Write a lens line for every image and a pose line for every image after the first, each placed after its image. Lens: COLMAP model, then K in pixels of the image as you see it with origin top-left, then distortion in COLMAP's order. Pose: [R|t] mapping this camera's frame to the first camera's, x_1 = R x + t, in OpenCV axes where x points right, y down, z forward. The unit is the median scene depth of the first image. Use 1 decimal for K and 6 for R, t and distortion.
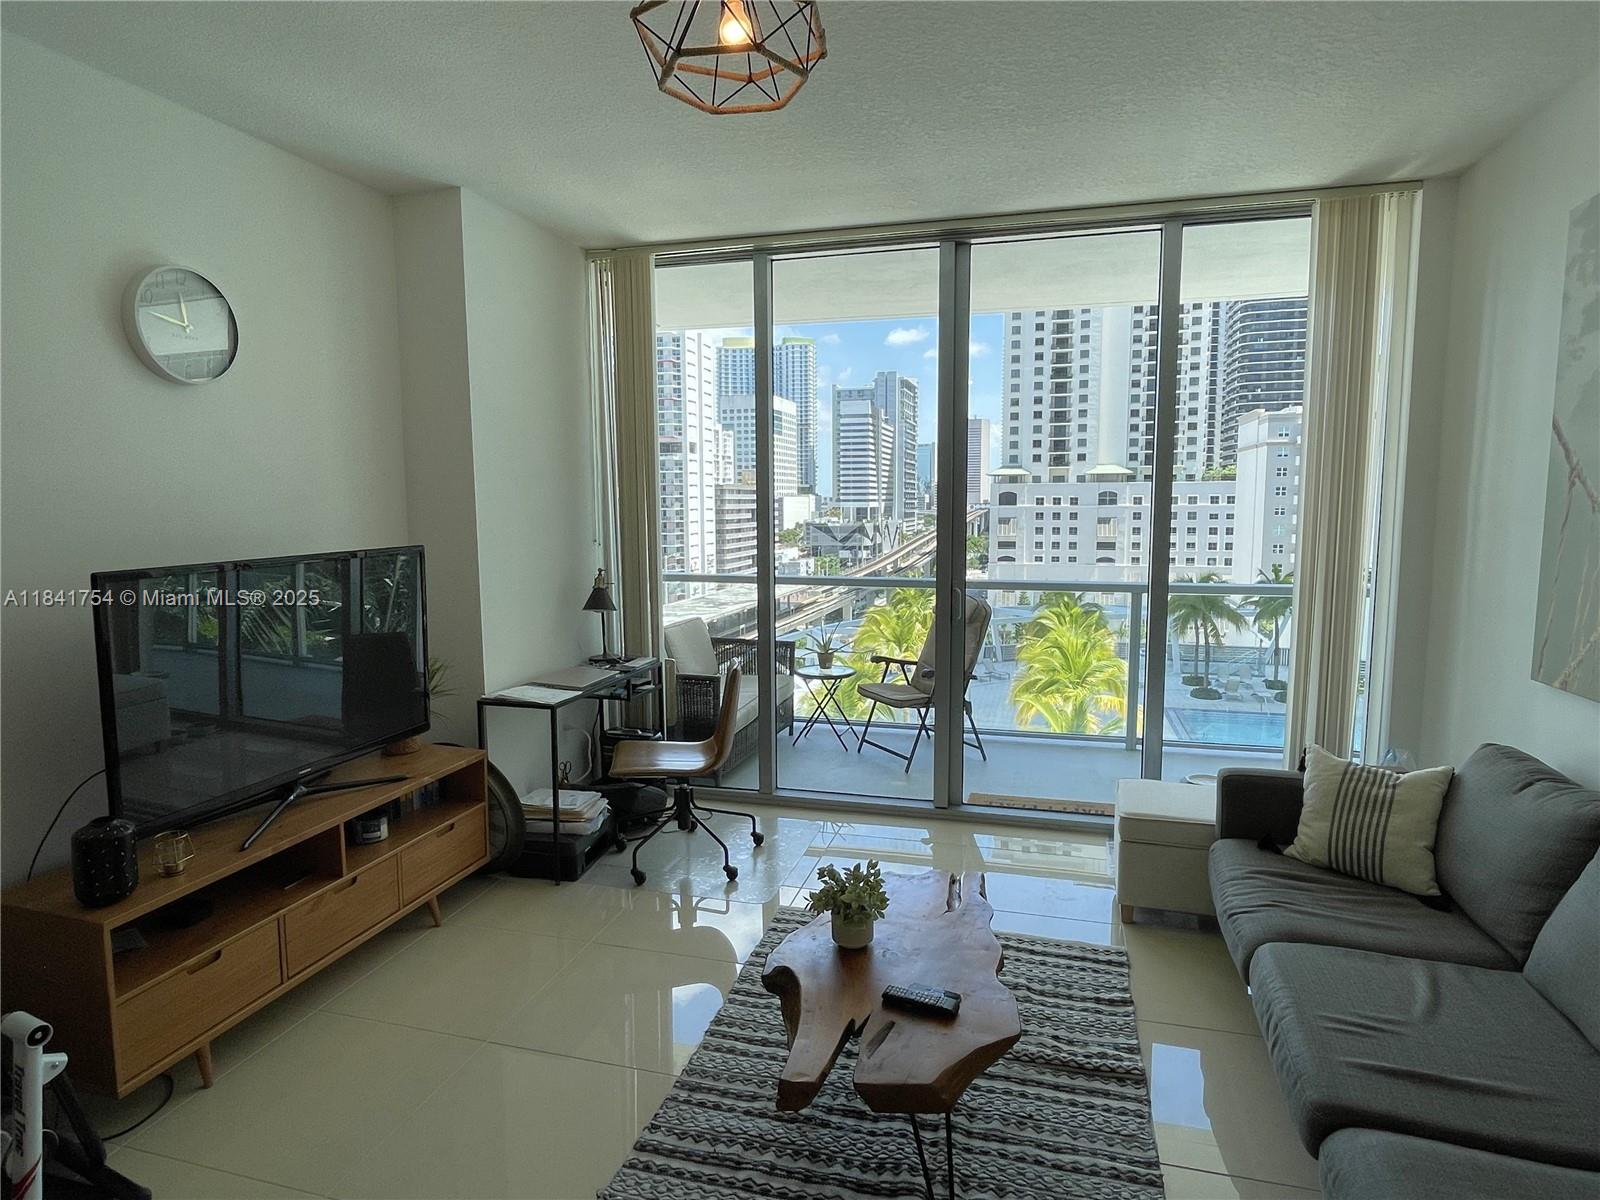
lens RADIAL K [[897.9, 0, 795.4], [0, 897.9, 595.7], [0, 0, 1]] dist [-0.003505, 0.001927]
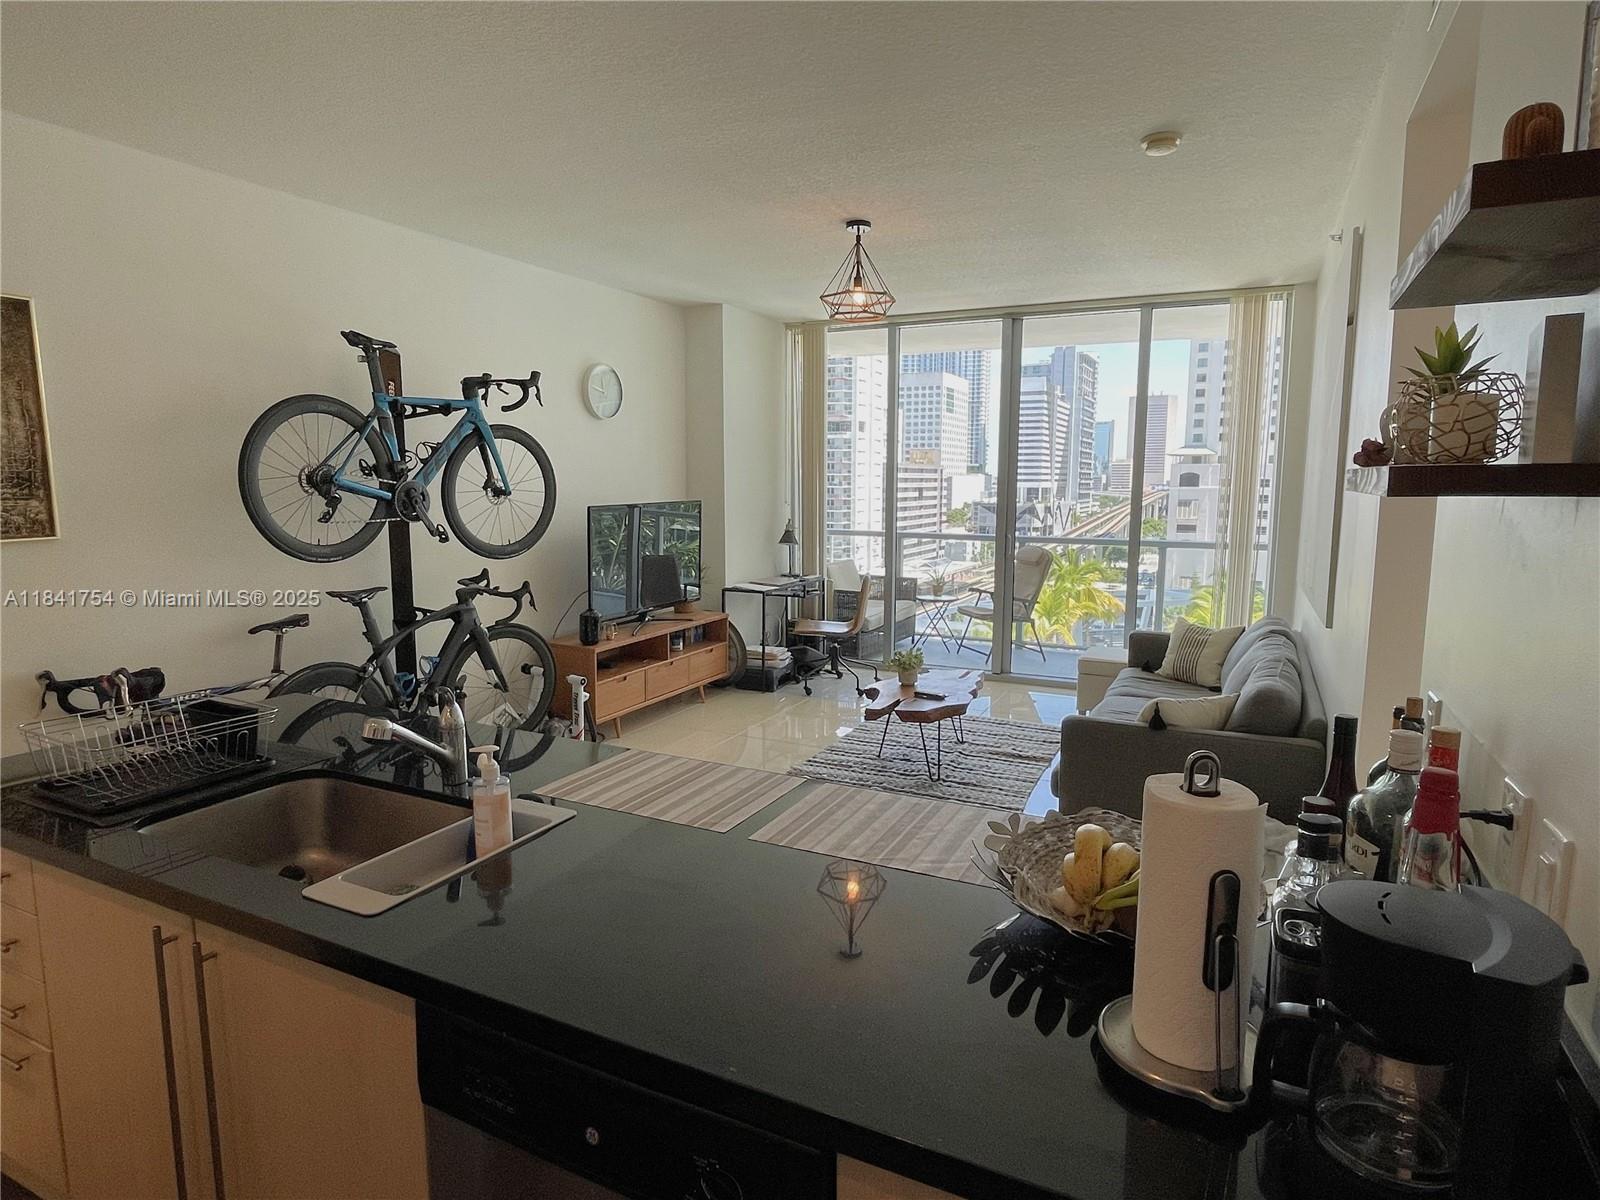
lens RADIAL K [[897.9, 0, 798.6], [0, 897.9, 595.6], [0, 0, 1]] dist [-0.003505, 0.001927]
pose [[0.983491, 0.032587, -0.177997, 0.003131], [-0.028383, 0.999256, 0.026115, 0.002155], [0.178715, -0.020632, 0.983685, -0.019961]]
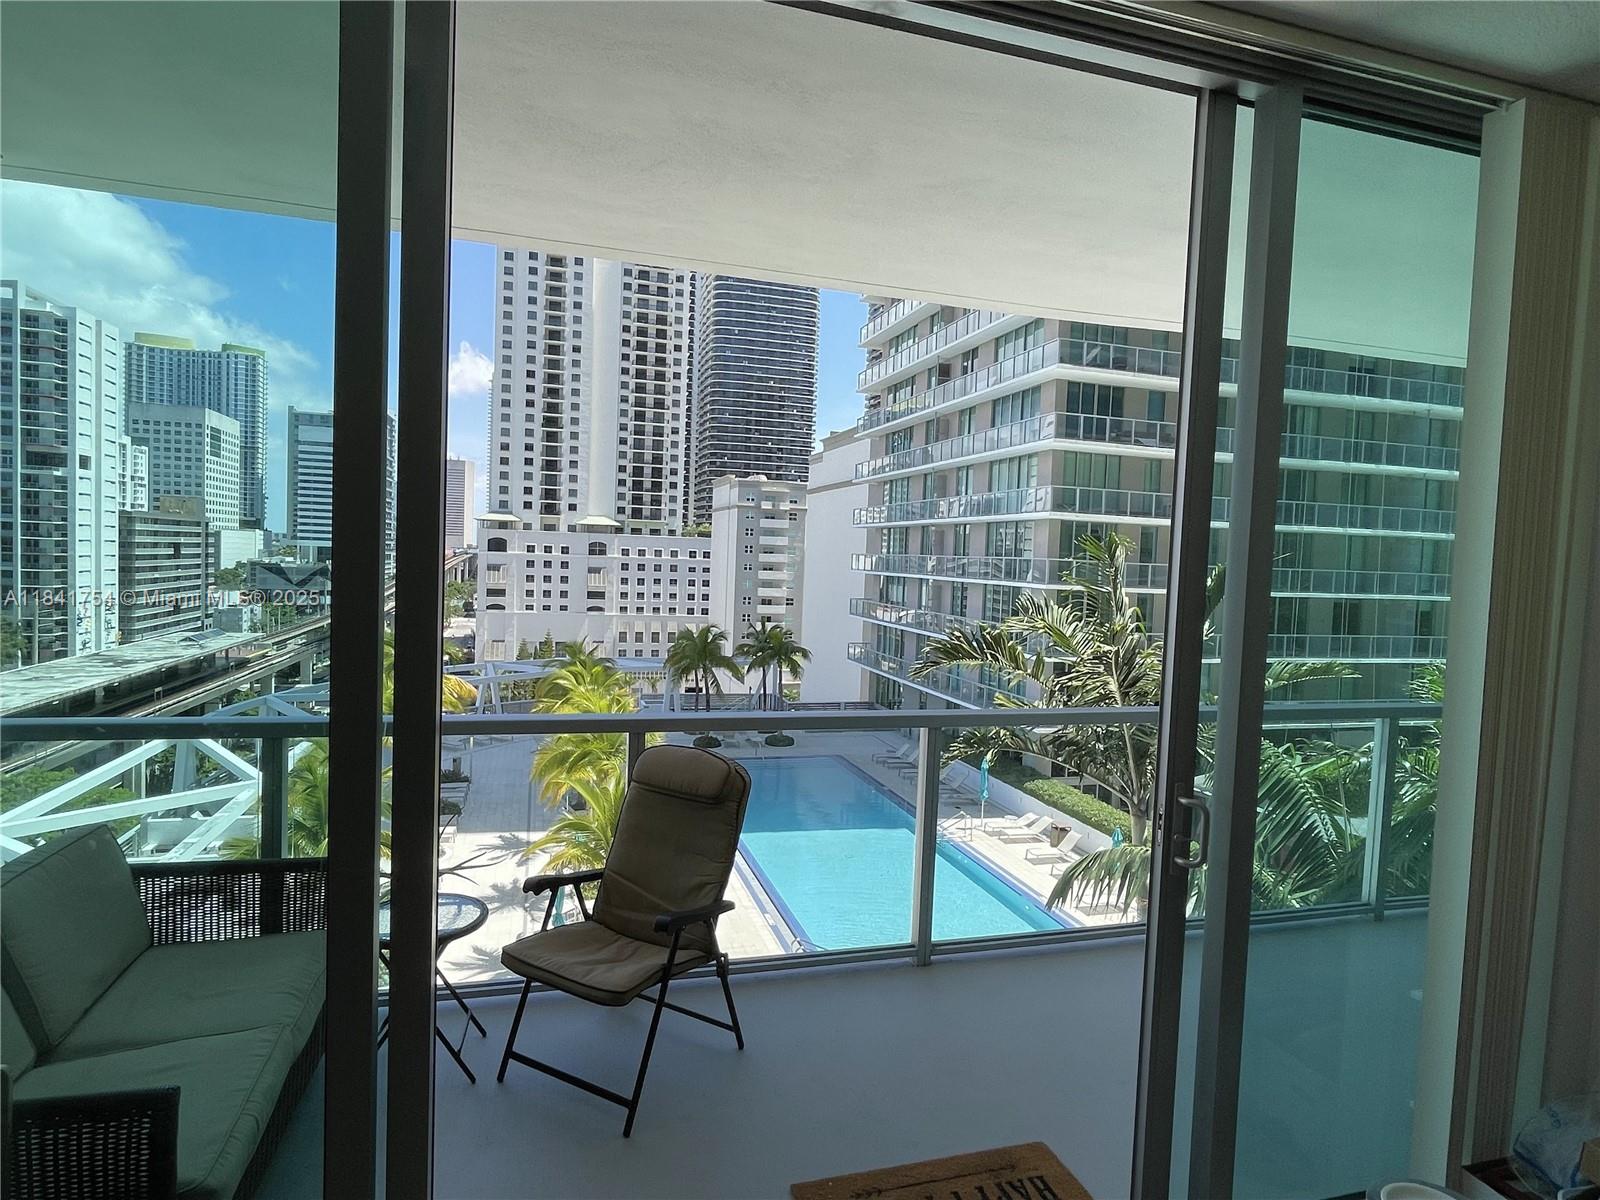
lens RADIAL K [[897.9, 0, 798.7], [0, 897.9, 597.9], [0, 0, 1]] dist [-0.003505, 0.001927]
pose [[0.846617, 0.013039, 0.532042, -0.002436], [0.013676, 0.998837, -0.046241, -0.002901], [-0.532026, 0.046425, 0.845454, 0.020466]]
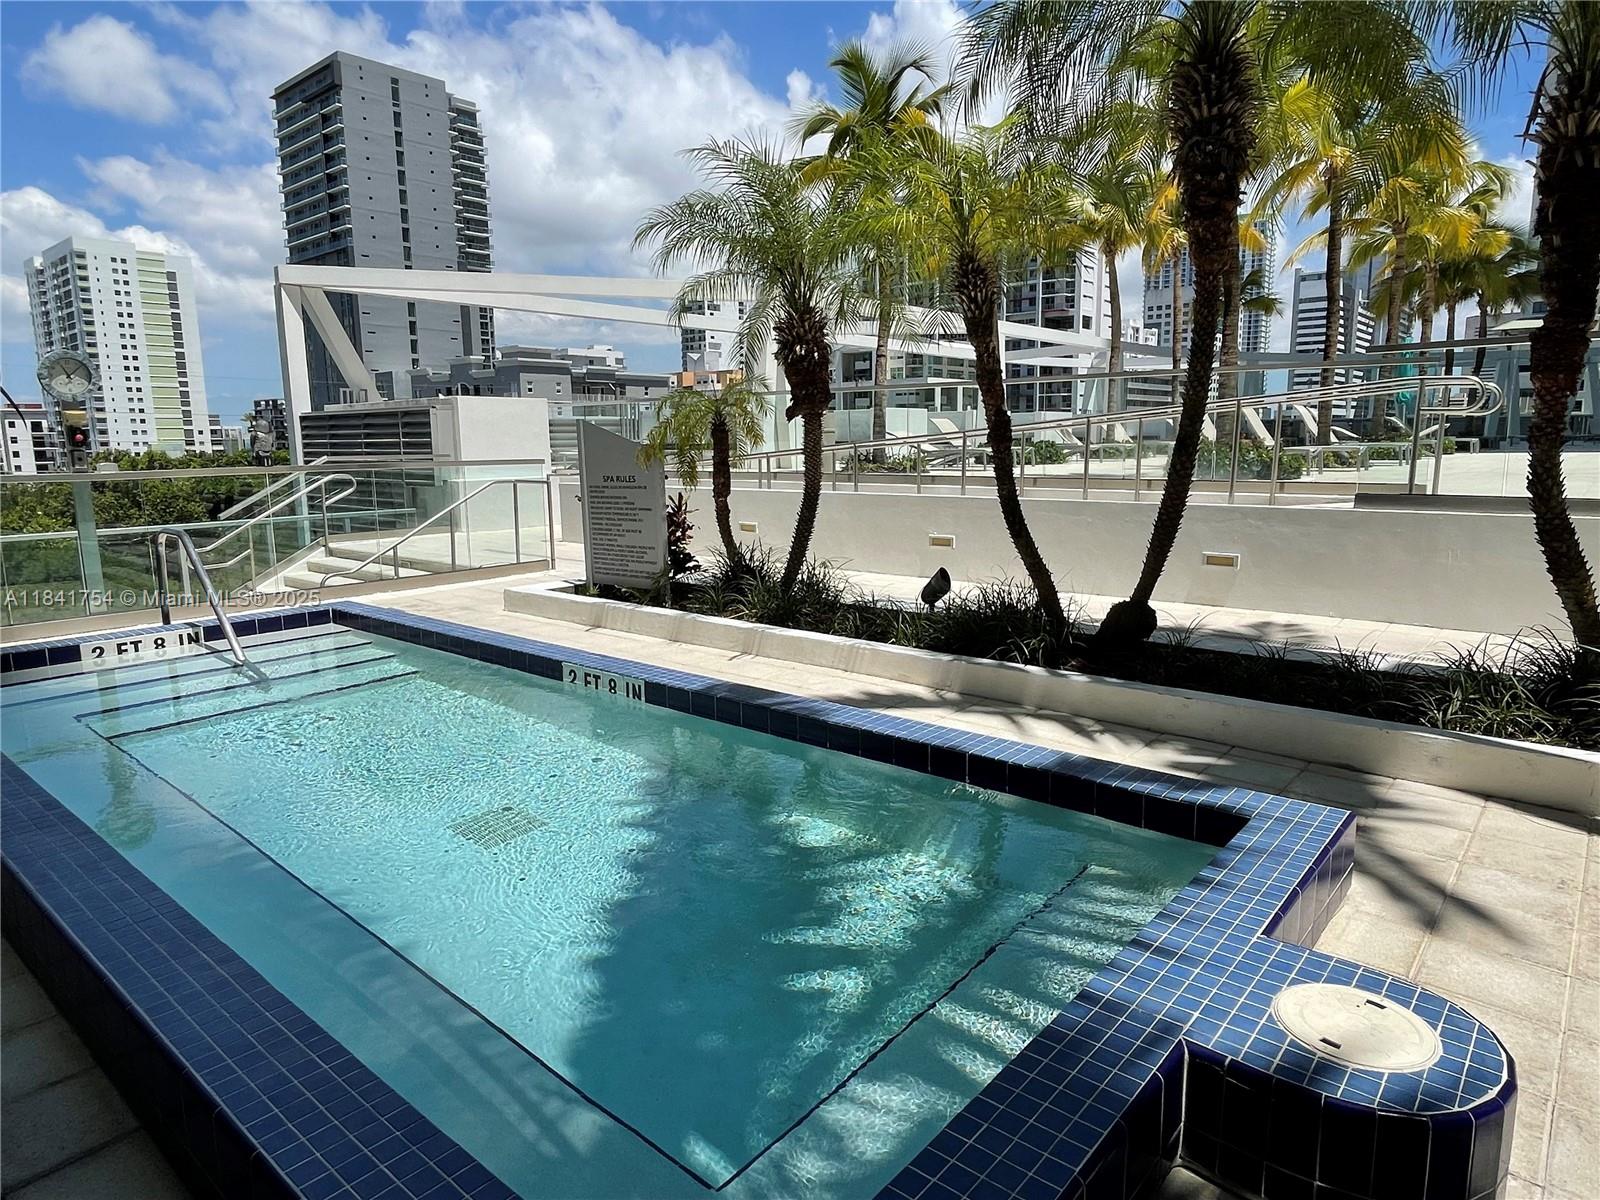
lens RADIAL K [[972.0, 0, 796.2], [0, 972.0, 594.7], [0, 0, 1]] dist [-0.005747, 0.004550]
pose [[0.909602, 0.061452, -0.410911, 0.050940], [-0.036279, 0.996971, 0.068789, 0.068330], [0.413894, -0.047663, 0.909077, 0.049757]]
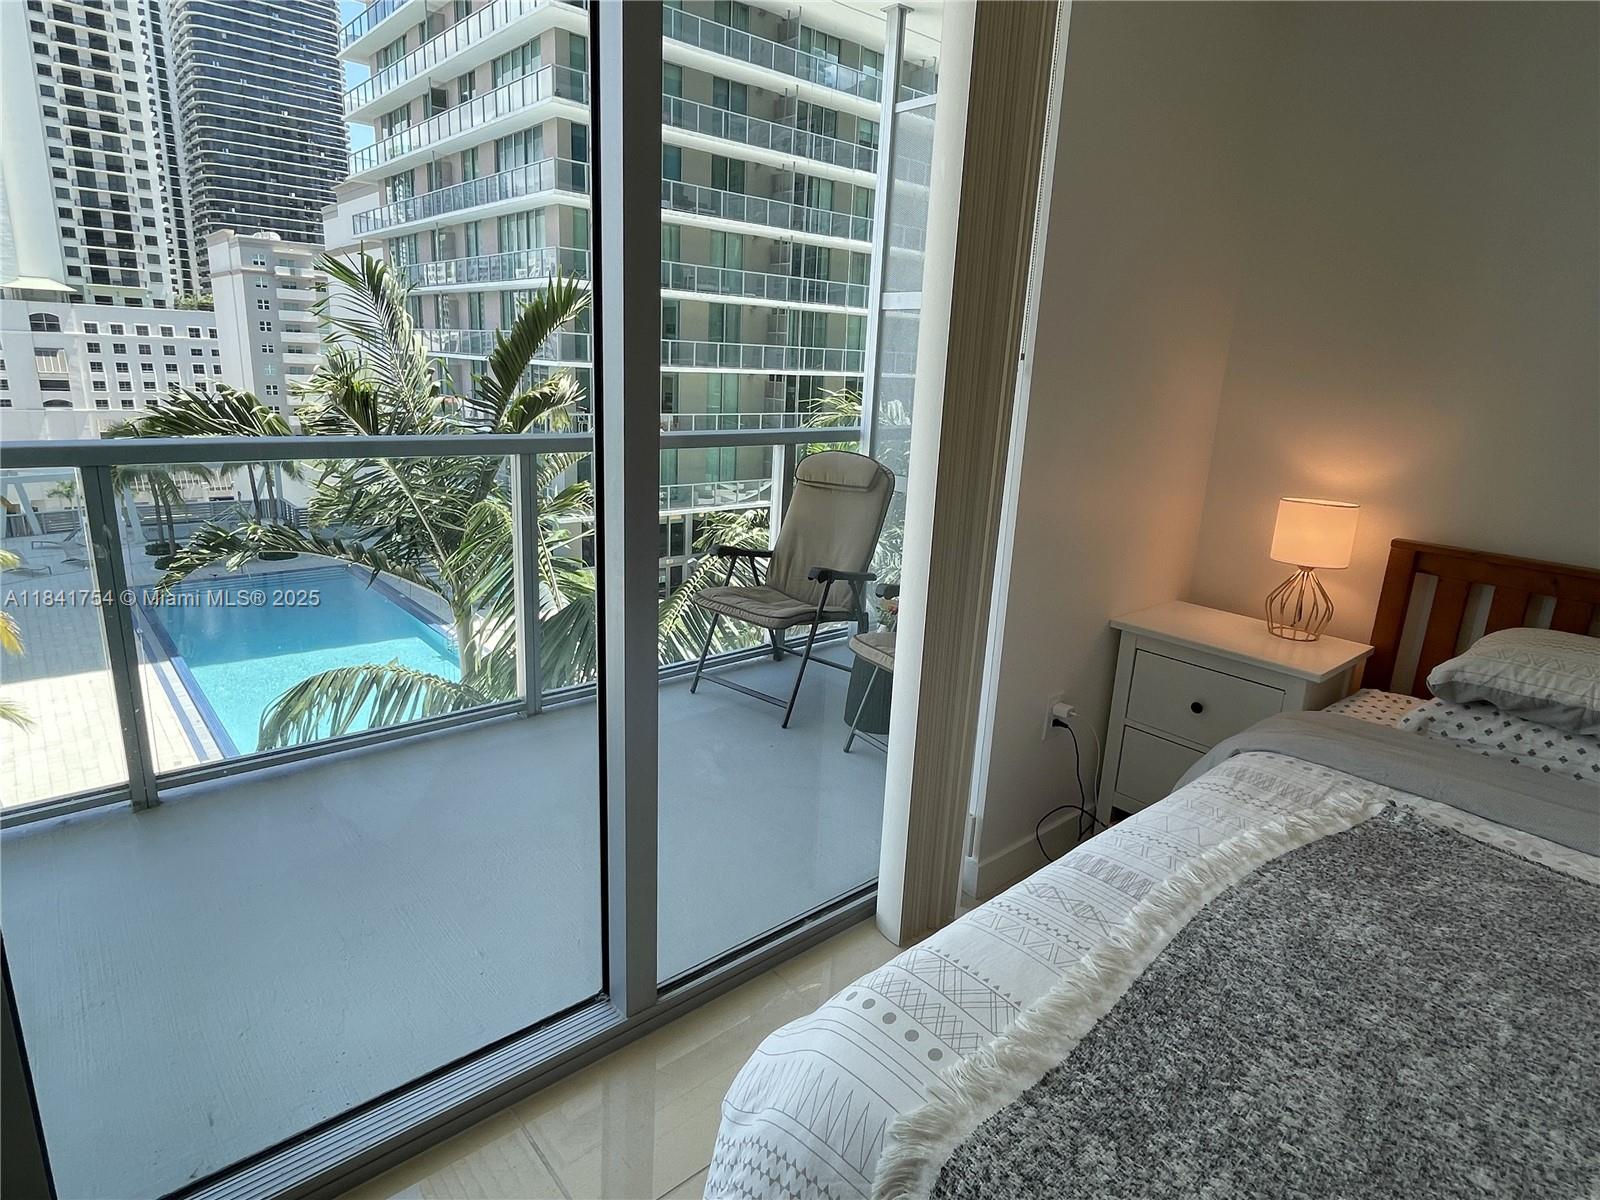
lens RADIAL K [[897.9, 0, 800.6], [0, 897.9, 597.4], [0, 0, 1]] dist [-0.003505, 0.001927]
pose [[0.540134, -0.185243, 0.820939, 0.025958], [0.040052, 0.980027, 0.194788, -0.000070], [-0.840626, -0.072331, 0.536765, 0.015347]]
